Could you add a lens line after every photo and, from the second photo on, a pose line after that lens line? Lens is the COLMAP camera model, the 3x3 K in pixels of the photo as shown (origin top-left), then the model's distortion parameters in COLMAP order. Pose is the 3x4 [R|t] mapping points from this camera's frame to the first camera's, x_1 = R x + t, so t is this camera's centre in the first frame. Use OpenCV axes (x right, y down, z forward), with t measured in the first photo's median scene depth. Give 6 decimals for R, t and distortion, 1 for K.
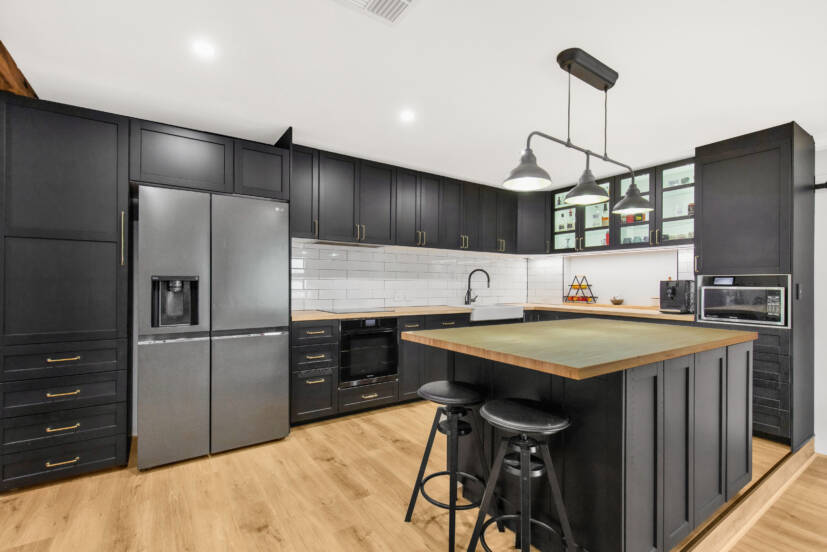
lens RADIAL K [[380.5, 0, 421.6], [0, 380.5, 279.4], [0, 0, 1]] dist [0.014820, -0.000863]
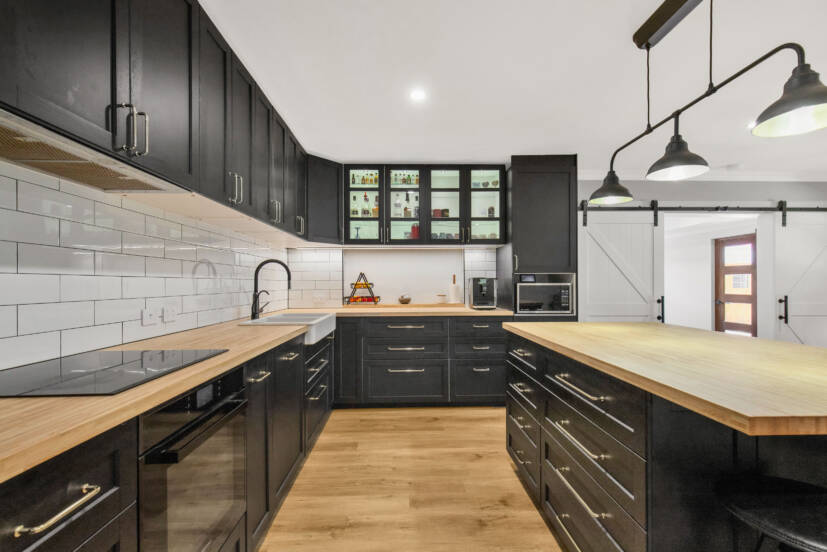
lens RADIAL K [[380.5, 0, 413.8], [0, 380.5, 278.6], [0, 0, 1]] dist [0.014820, -0.000863]
pose [[0.542639, -0.005614, 0.839947, -0.284246], [-0.001234, 0.999971, 0.007480, -0.002588], [-0.839965, -0.005096, 0.542617, 0.527154]]
